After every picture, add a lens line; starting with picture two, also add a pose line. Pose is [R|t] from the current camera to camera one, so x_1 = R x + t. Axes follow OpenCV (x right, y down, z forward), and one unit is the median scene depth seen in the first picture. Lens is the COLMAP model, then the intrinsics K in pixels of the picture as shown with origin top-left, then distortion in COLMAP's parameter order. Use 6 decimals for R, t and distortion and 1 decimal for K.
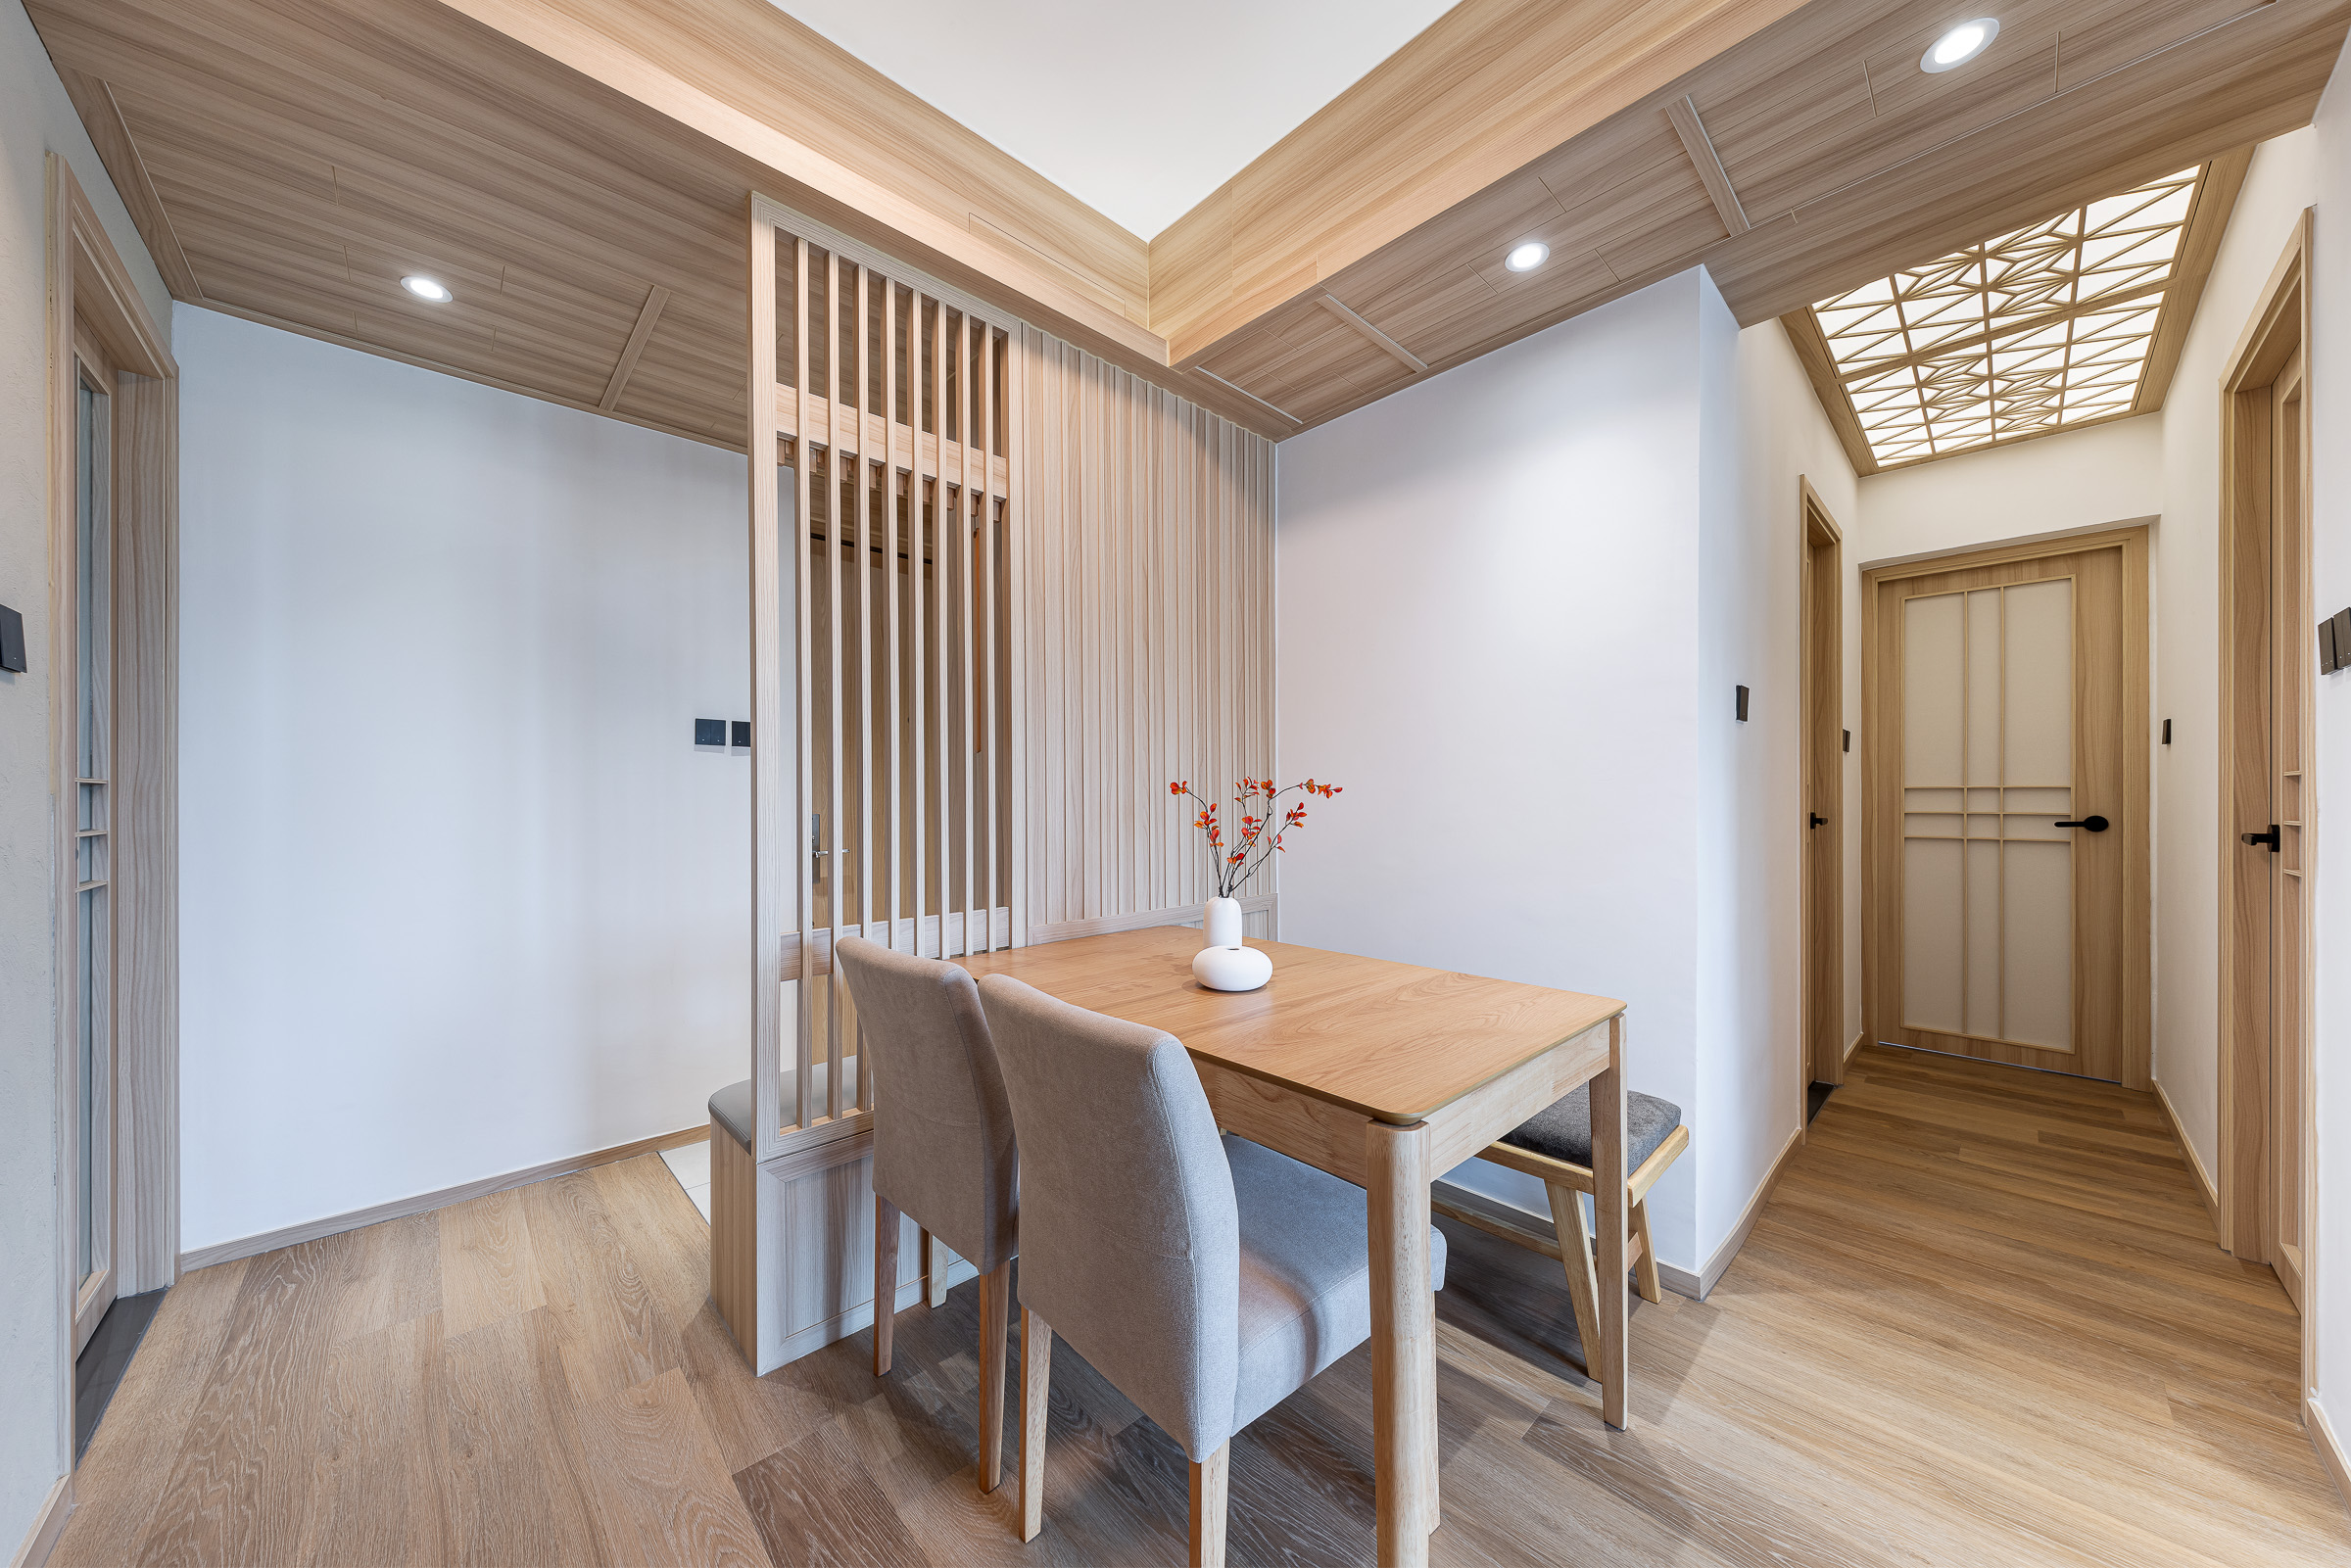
lens RADIAL K [[790.8, 0, 1179.4], [0, 790.8, 798.3], [0, 0, 1]] dist [-0.000751, -0.000327]
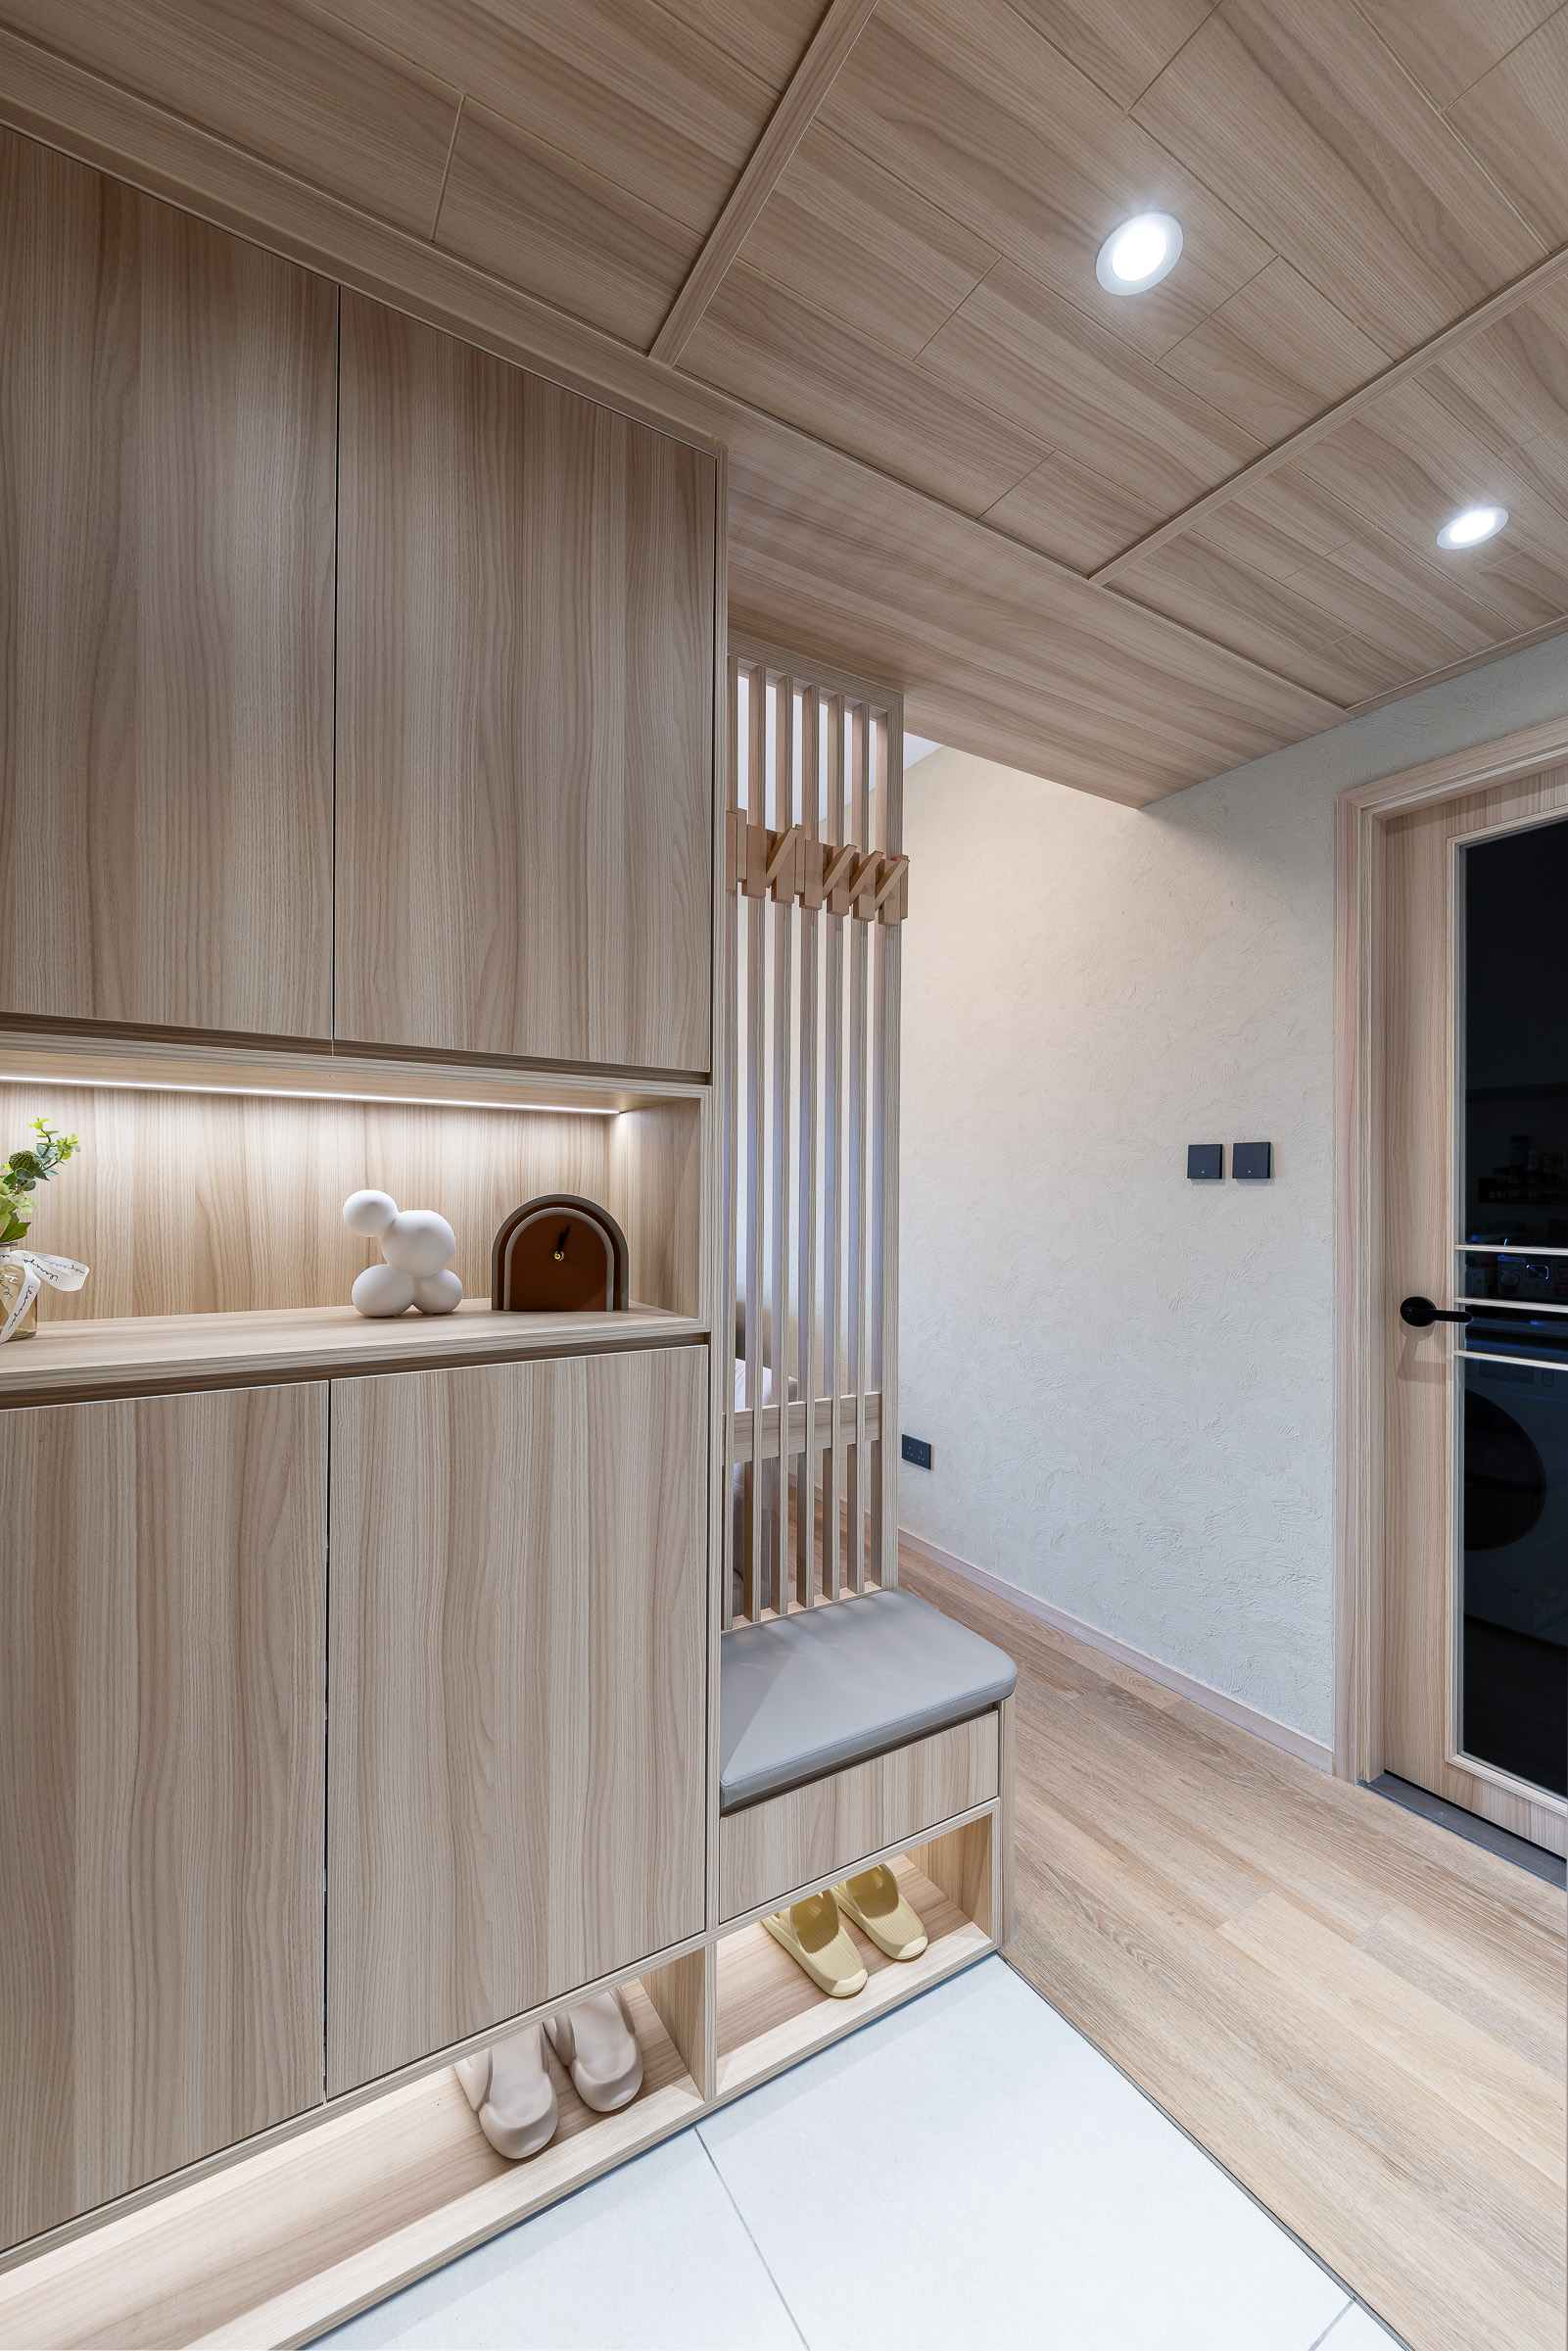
lens RADIAL K [[901.5, 0, 765.2], [0, 901.5, 1189.7], [0, 0, 1]] dist [0.000593, -0.002878]
pose [[-0.976541, -0.004708, 0.215280, -0.441881], [-0.004202, 0.999987, 0.002808, -0.069058], [-0.215291, 0.001837, -0.976548, 1.557568]]
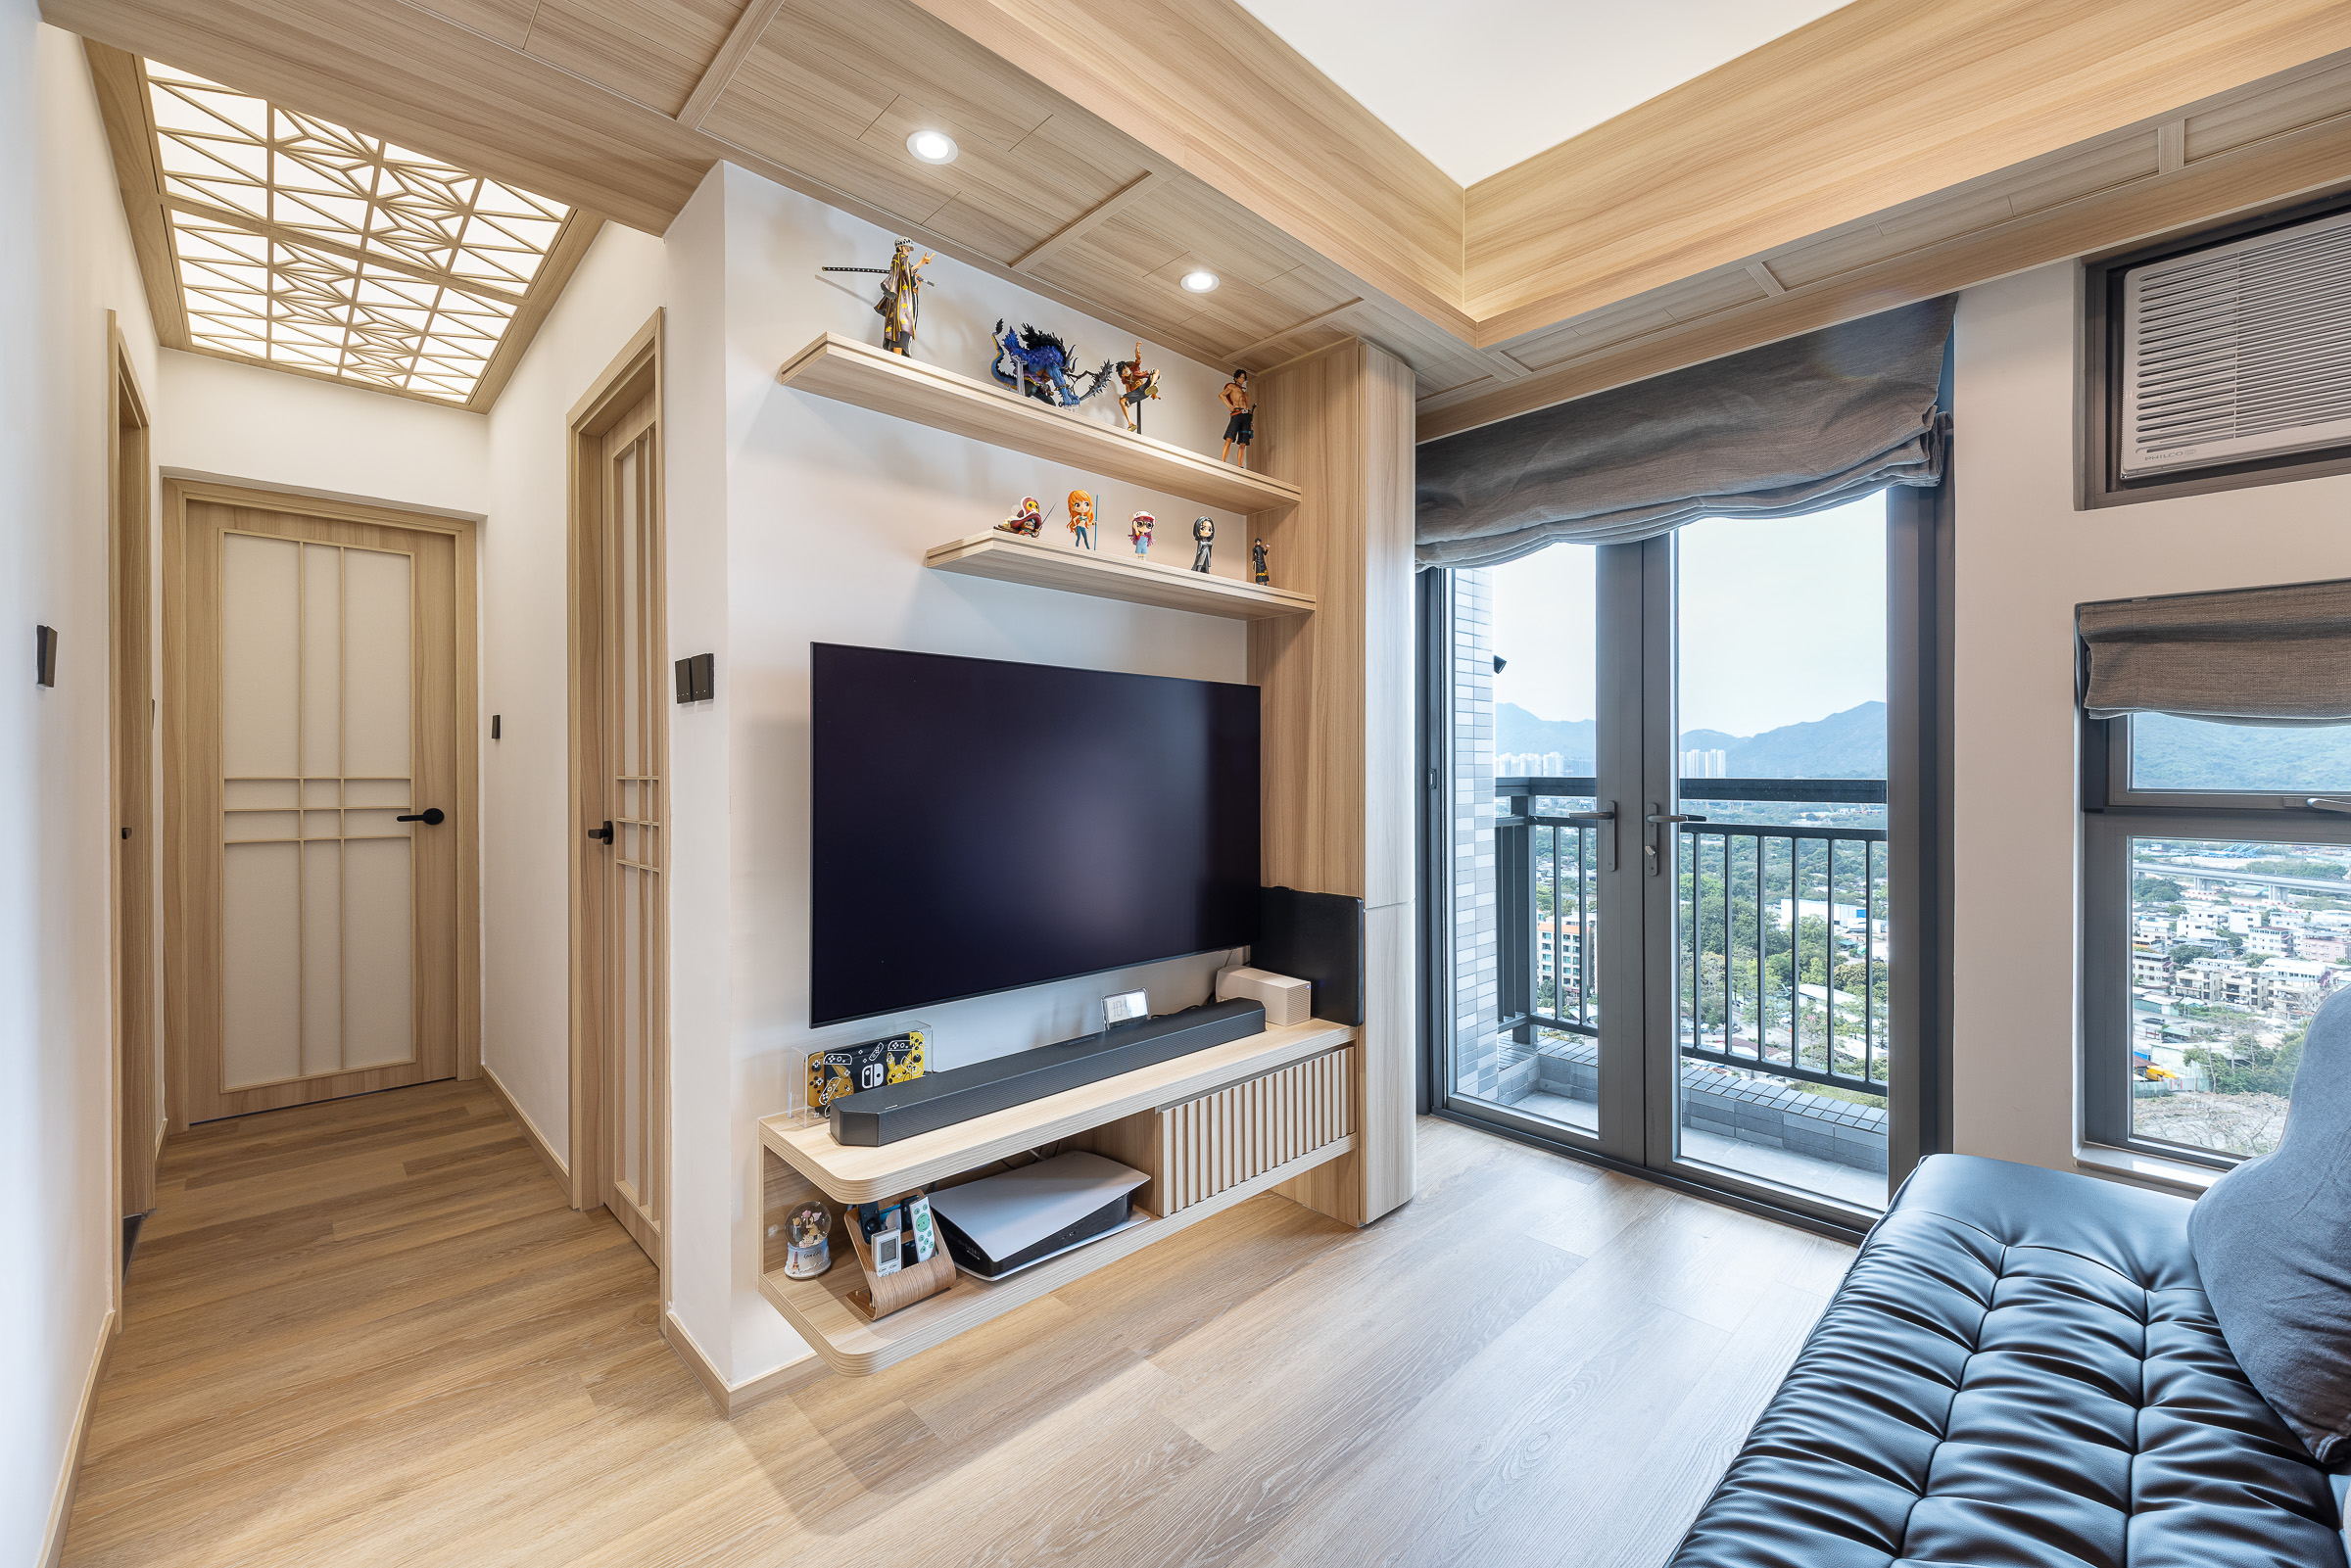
lens RADIAL K [[940.0, 0, 1179.2], [0, 940.0, 775.8], [0, 0, 1]] dist [0.016031, -0.007584]
pose [[-0.000110, -0.001719, 0.999999, 0.003347], [0.001446, 0.999997, 0.001719, -0.029261], [-0.999999, 0.001446, -0.000108, 0.138307]]
